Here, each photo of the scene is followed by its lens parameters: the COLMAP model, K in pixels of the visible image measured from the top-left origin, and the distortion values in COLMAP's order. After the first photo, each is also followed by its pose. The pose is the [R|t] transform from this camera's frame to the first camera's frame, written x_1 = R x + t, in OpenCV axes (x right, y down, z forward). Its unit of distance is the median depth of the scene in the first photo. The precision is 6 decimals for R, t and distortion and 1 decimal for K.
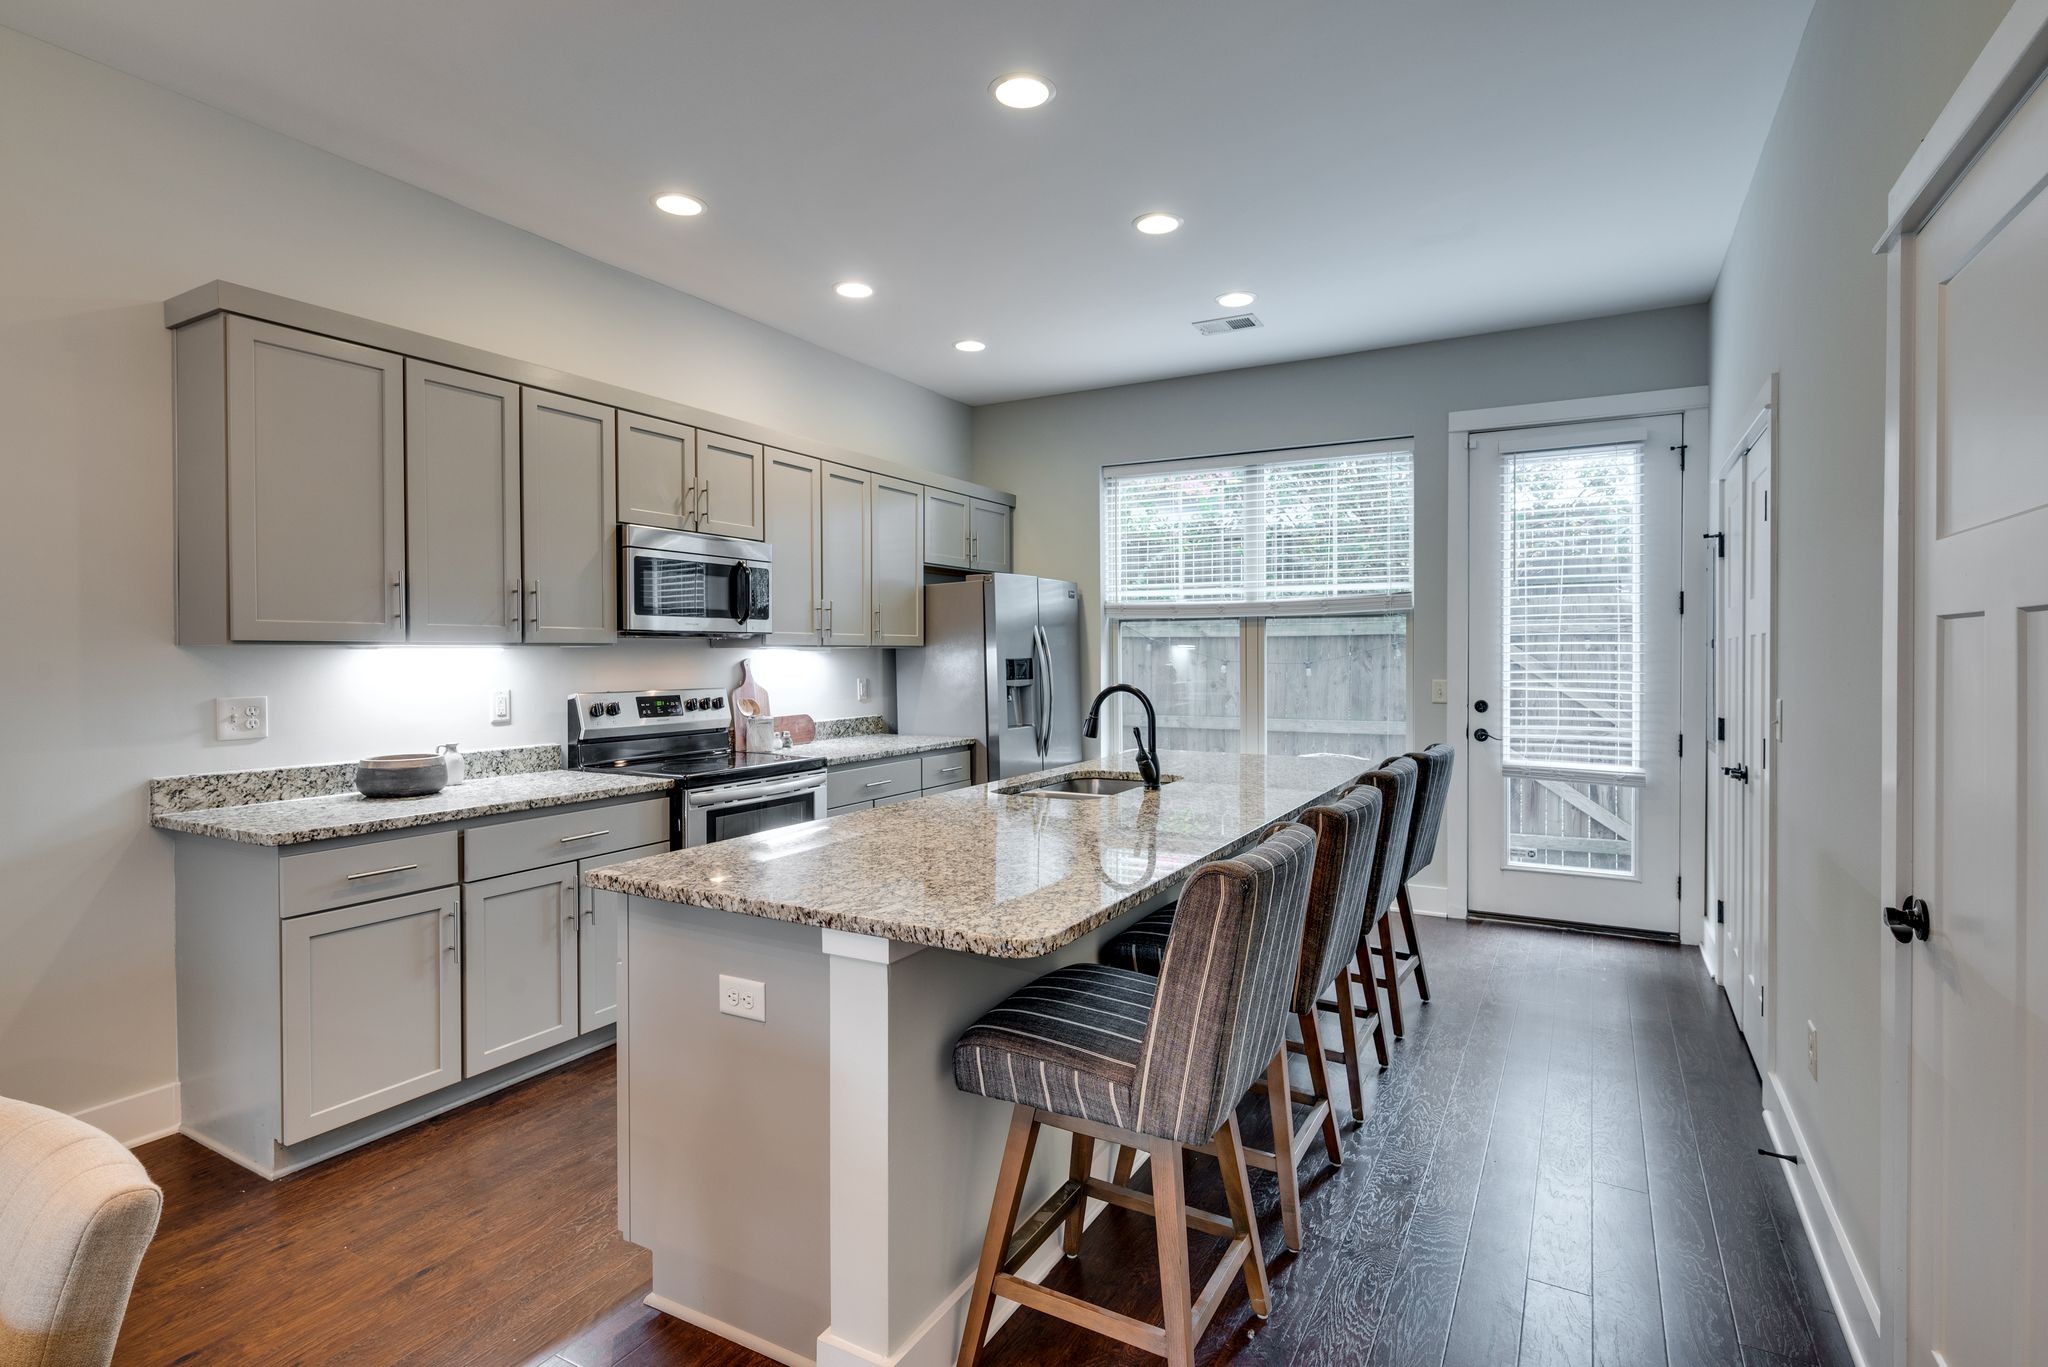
lens RADIAL K [[1014.4, 0, 1031.3], [0, 1014.4, 669.2], [0, 0, 1]] dist [0.001301, -0.000752]
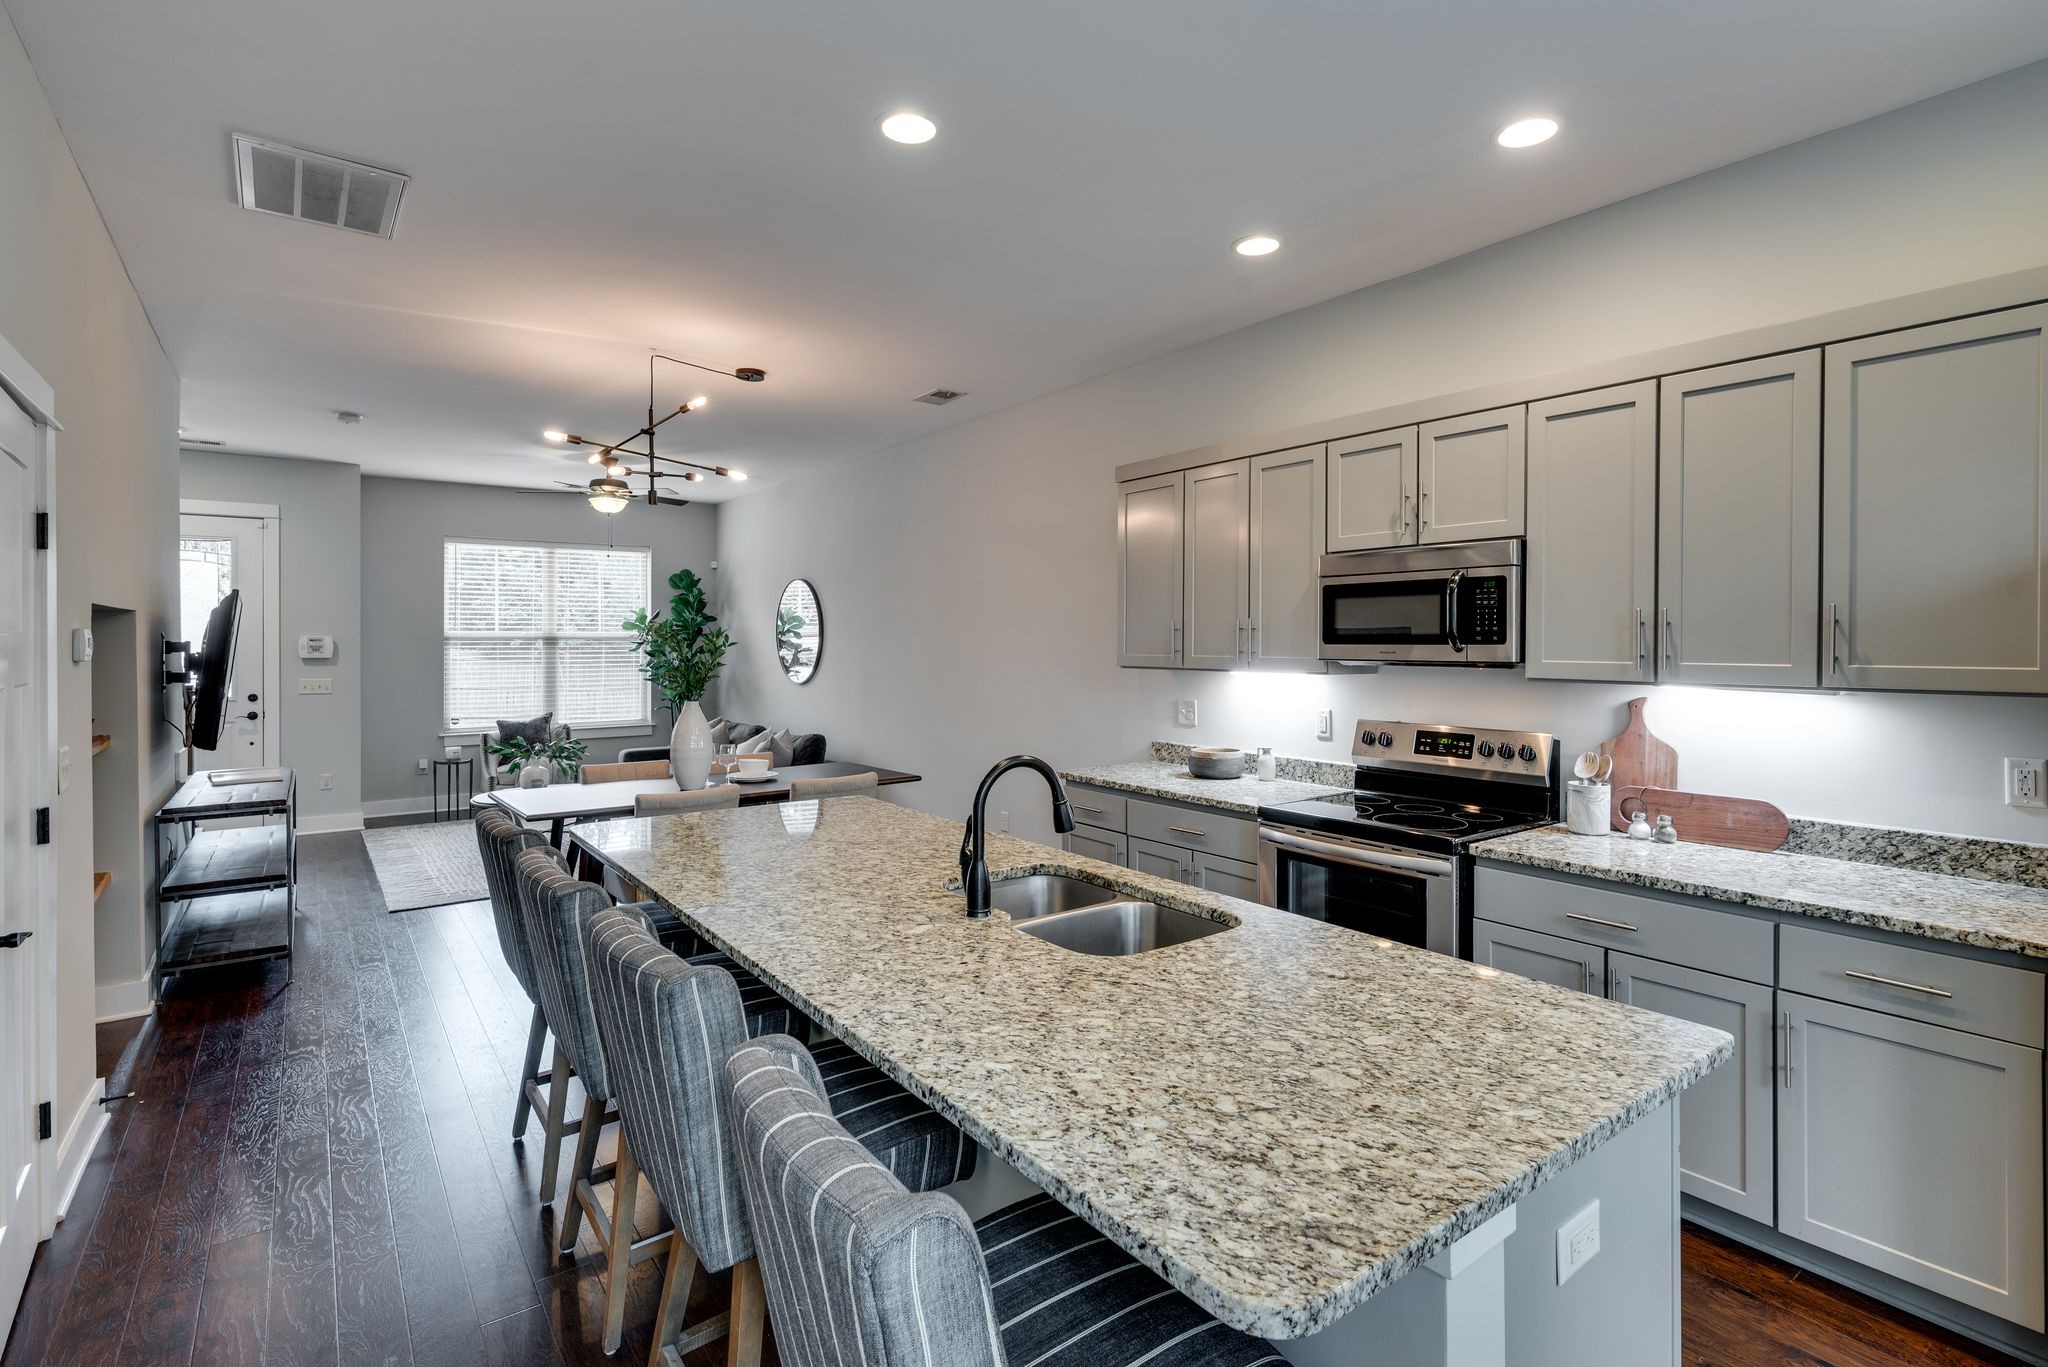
lens RADIAL K [[1014.4, 0, 1048.0], [0, 1014.4, 643.2], [0, 0, 1]] dist [0.001301, -0.000752]
pose [[-0.403570, 0.004968, -0.914935, 0.467926], [-0.016235, 0.999789, 0.012589, -0.046045], [0.914805, 0.019935, -0.403404, 0.854471]]
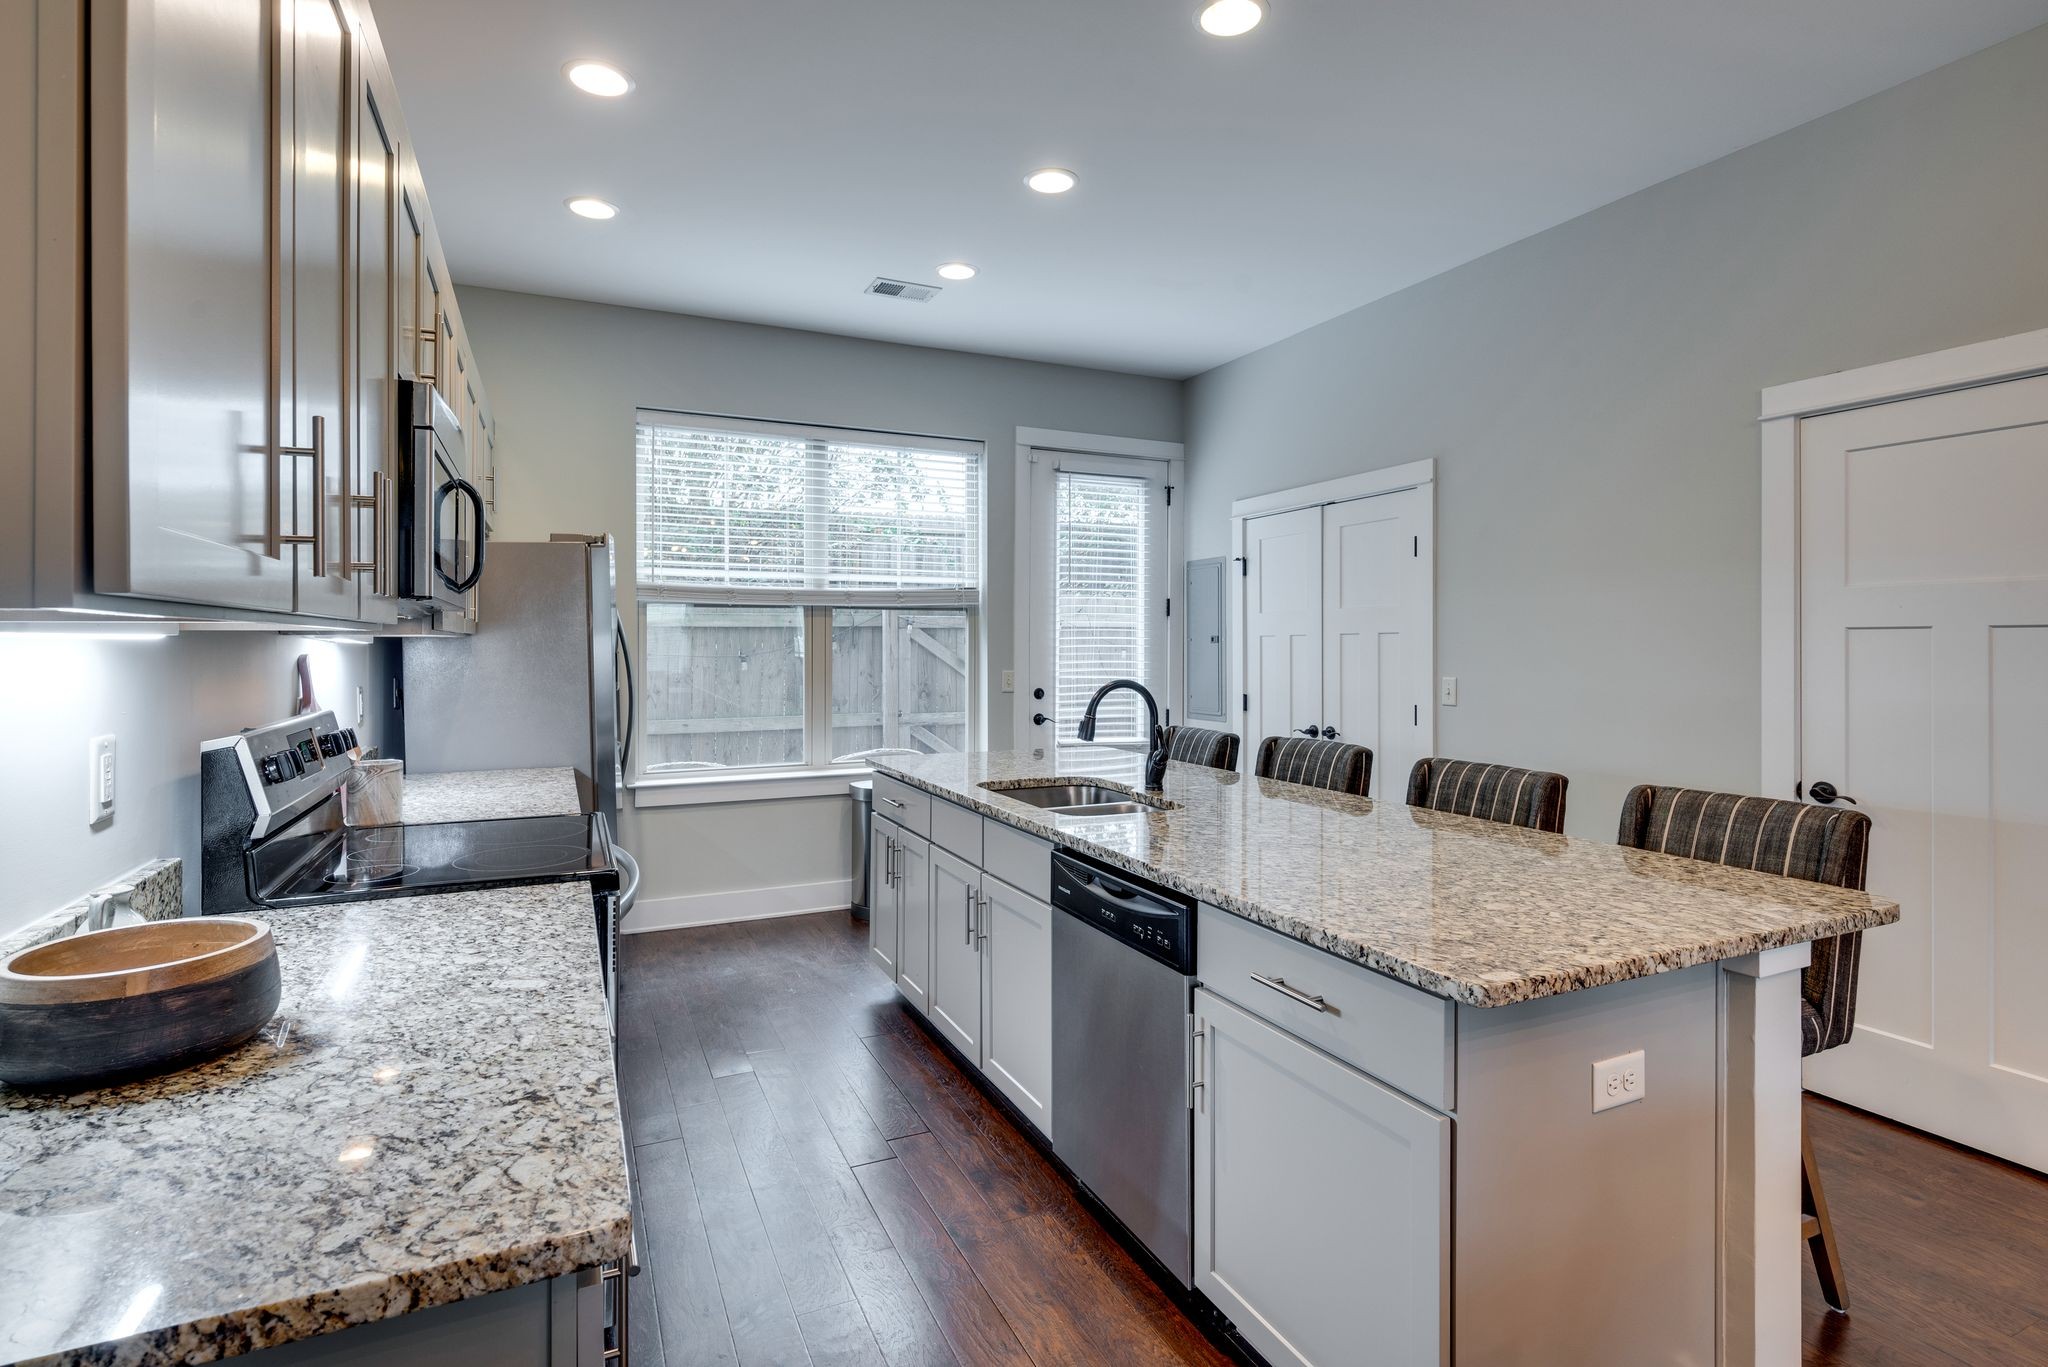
lens RADIAL K [[1014.4, 0, 1047.0], [0, 1014.4, 636.6], [0, 0, 1]] dist [0.001301, -0.000752]
pose [[0.575994, 0.008627, 0.817409, -0.463582], [0.011047, 0.999771, -0.018336, -0.005509], [-0.817379, 0.019592, 0.575766, 0.350106]]
